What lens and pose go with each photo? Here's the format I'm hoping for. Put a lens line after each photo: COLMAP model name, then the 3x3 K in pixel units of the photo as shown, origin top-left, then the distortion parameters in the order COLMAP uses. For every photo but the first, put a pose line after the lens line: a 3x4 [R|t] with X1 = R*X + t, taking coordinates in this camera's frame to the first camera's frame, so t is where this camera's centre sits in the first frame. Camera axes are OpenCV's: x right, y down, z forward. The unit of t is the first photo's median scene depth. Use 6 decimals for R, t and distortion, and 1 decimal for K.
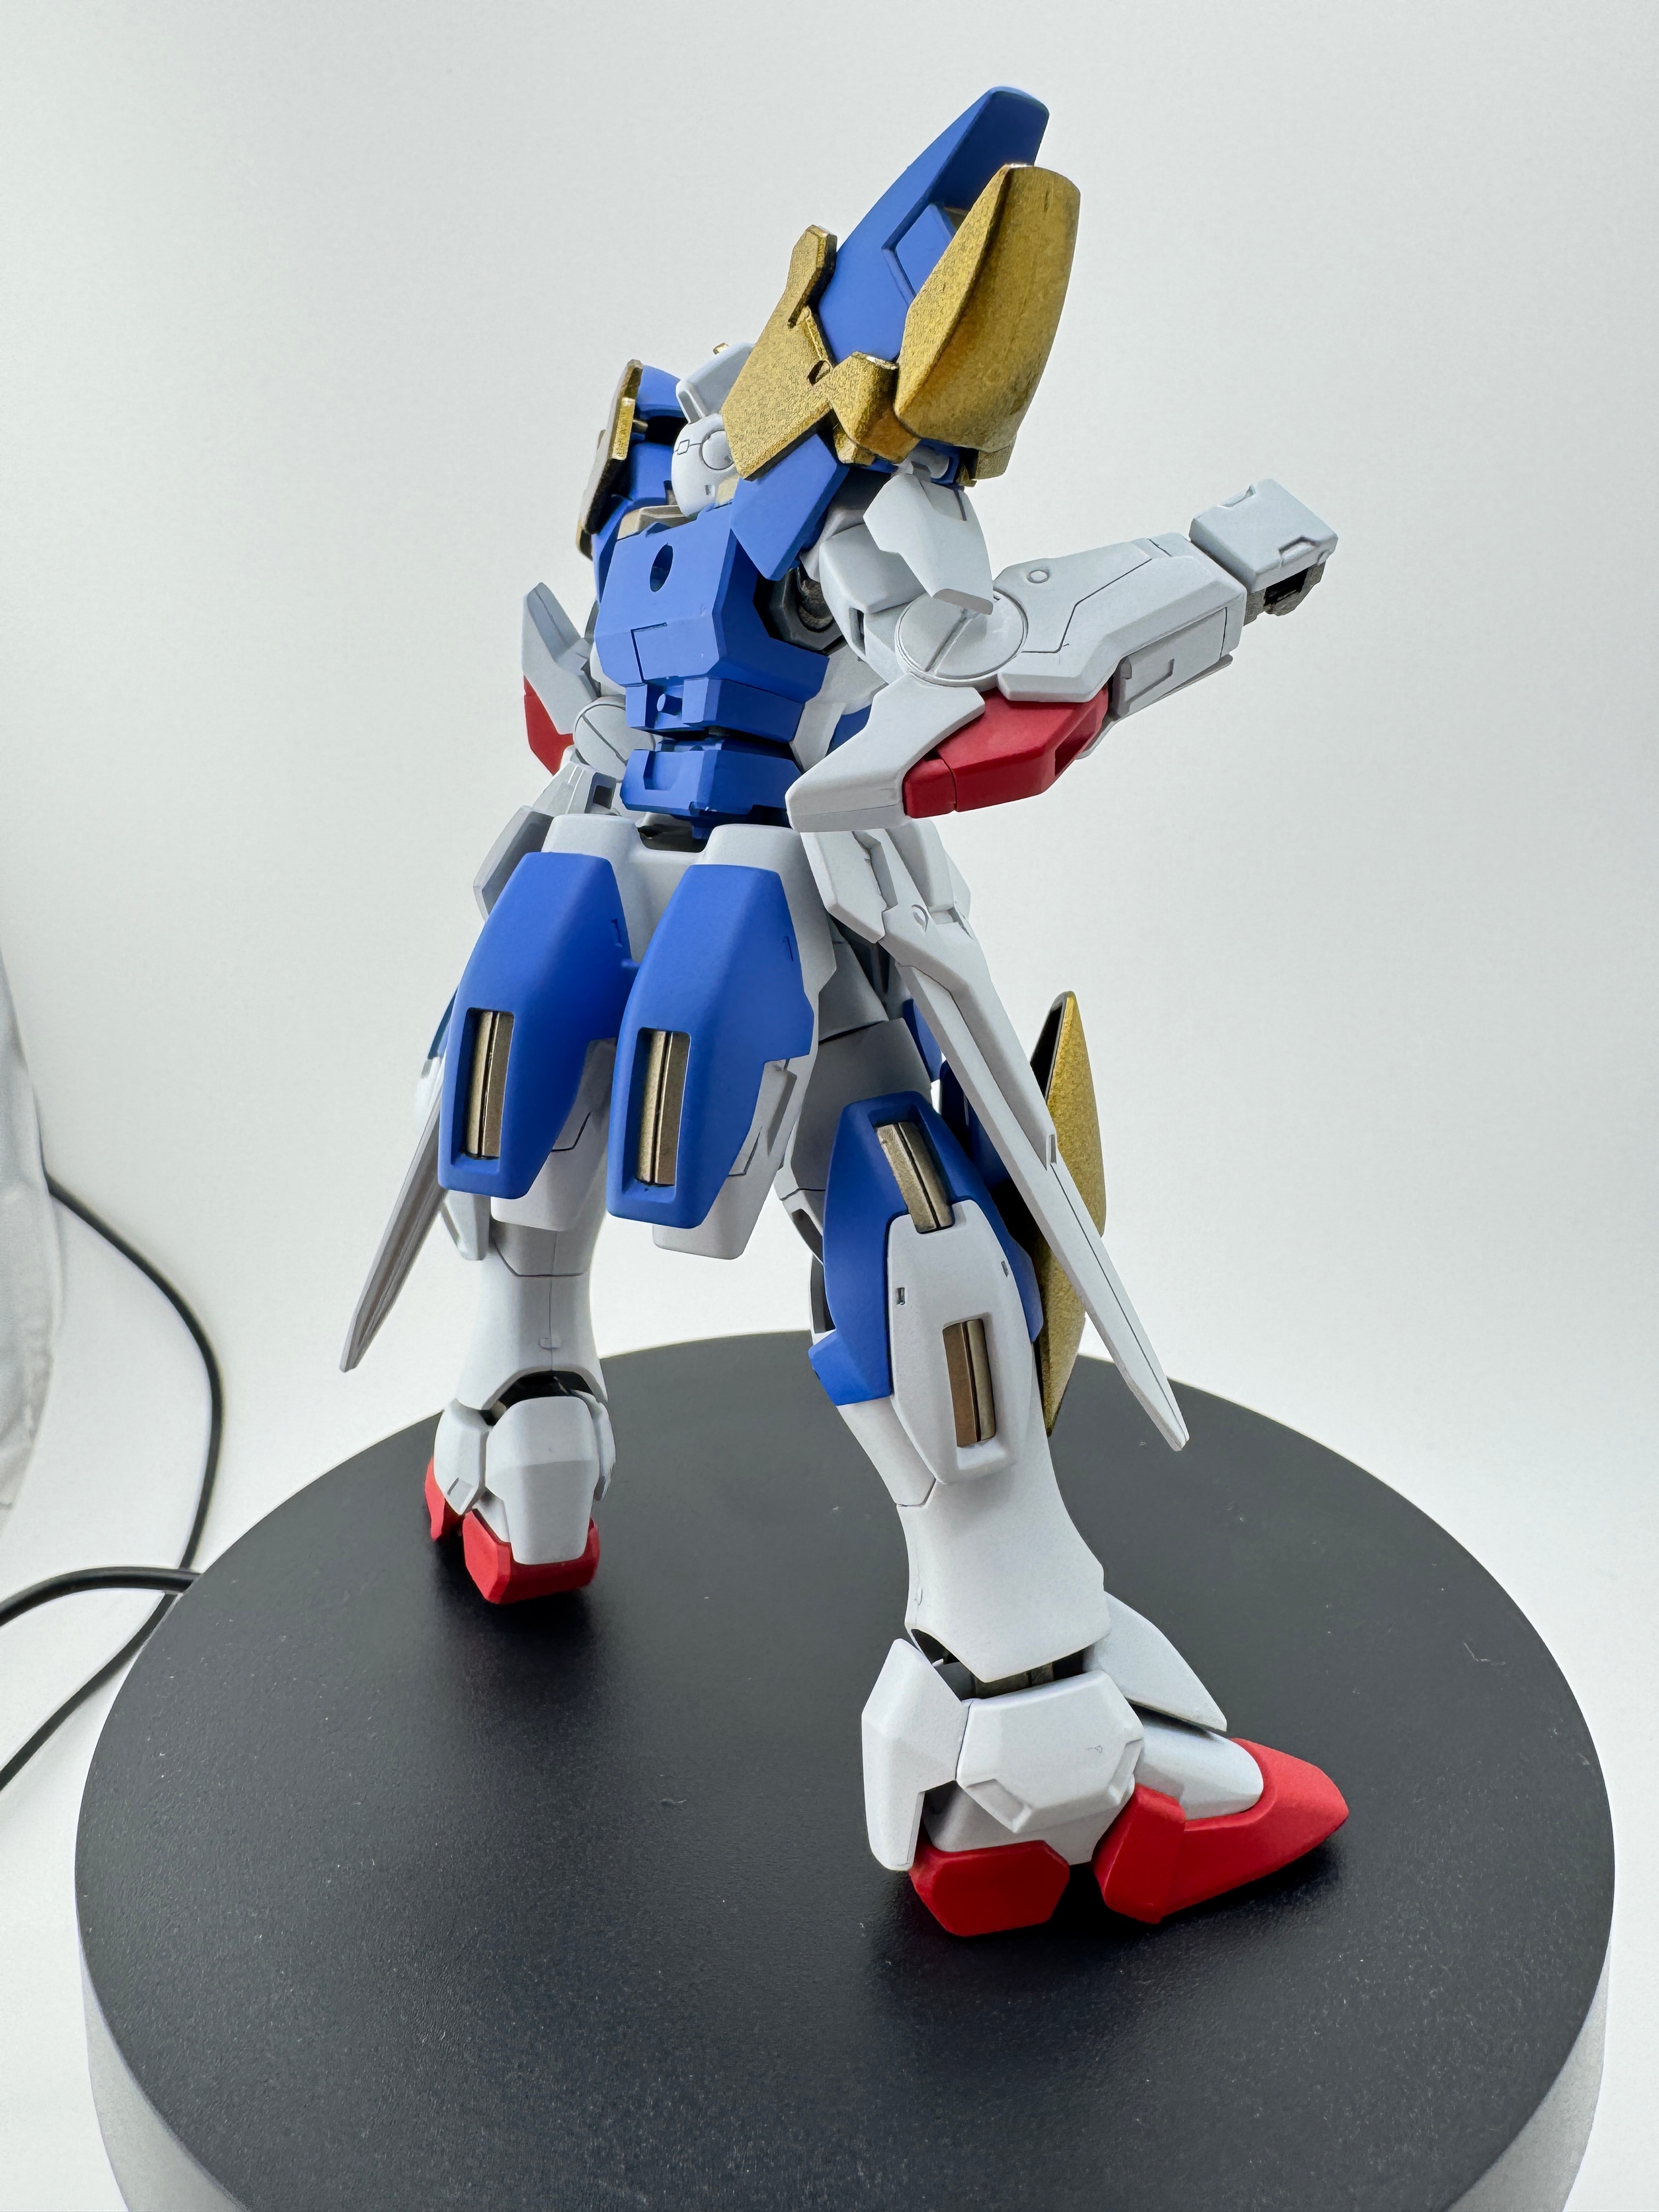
lens RADIAL K [[1543.6, 0, 826.5], [0, 1543.6, 1113.7], [0, 0, 1]] dist [0.007241, -0.011840]
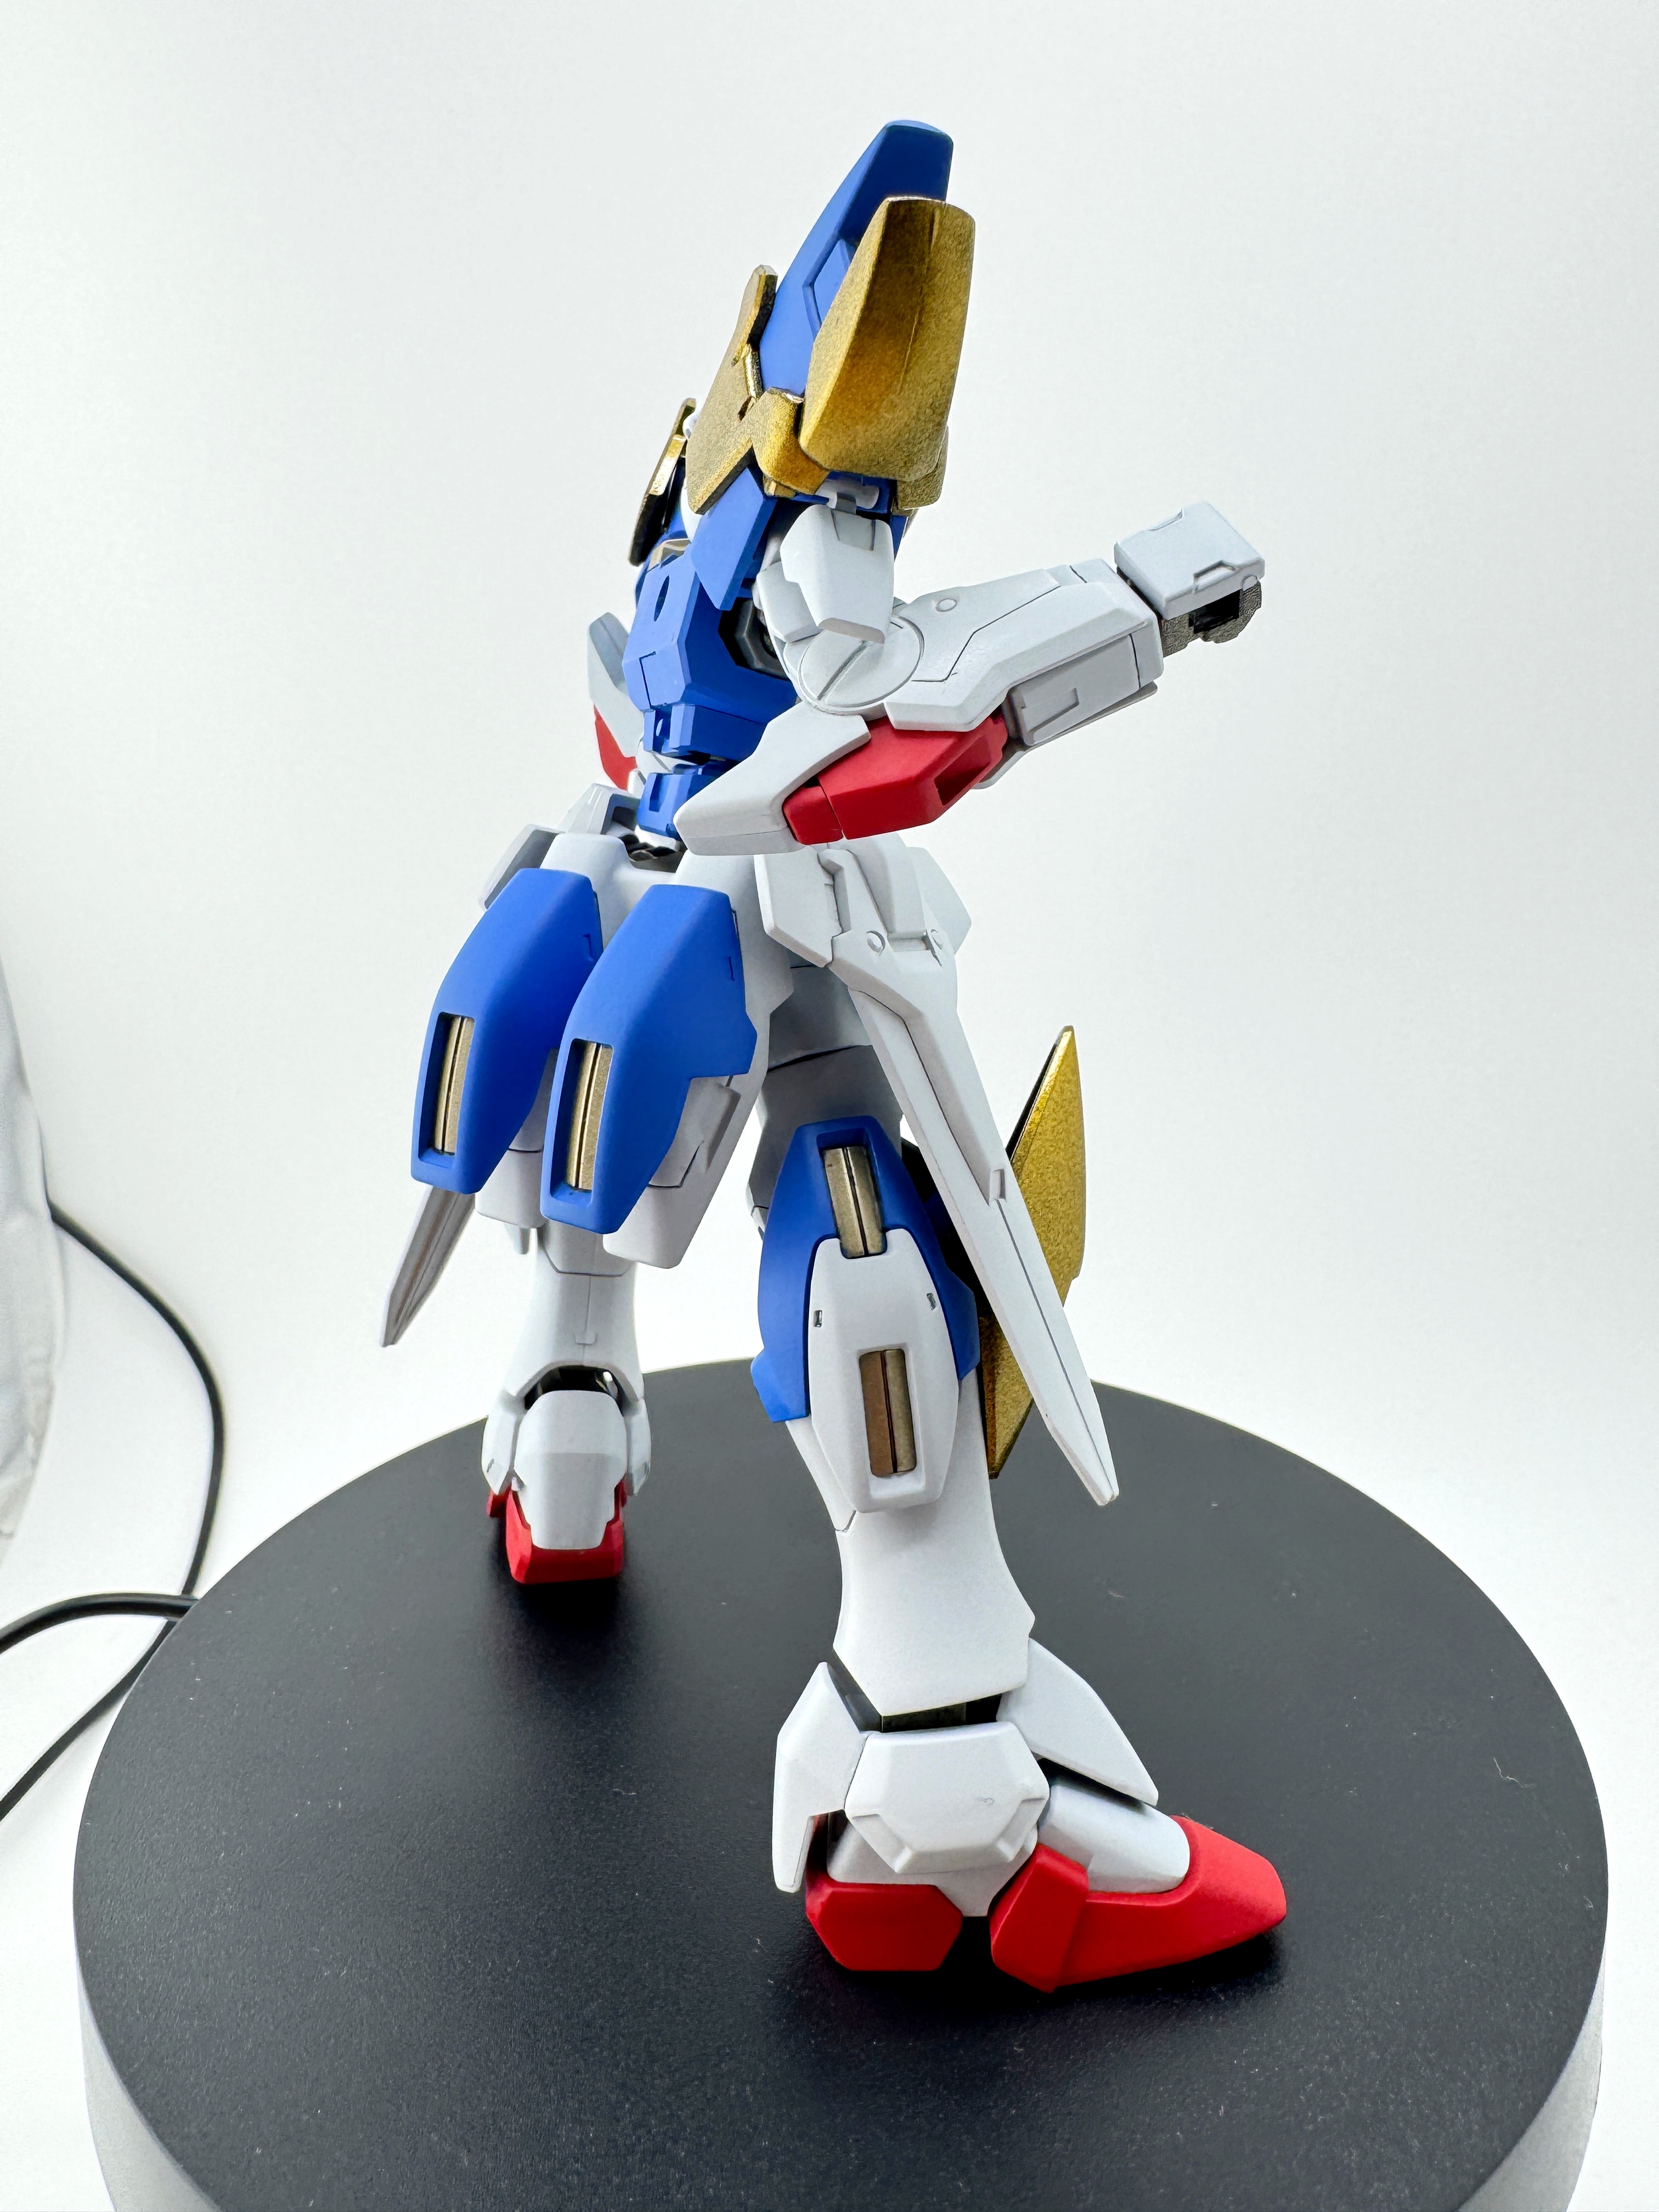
lens RADIAL K [[1543.6, 0, 840.3], [0, 1543.6, 1115.0], [0, 0, 1]] dist [0.007241, -0.011840]
pose [[0.976645, 0.059769, -0.206380, 0.255524], [-0.062311, 0.998040, -0.005834, -0.009038], [0.205626, 0.018557, 0.978455, 0.017446]]
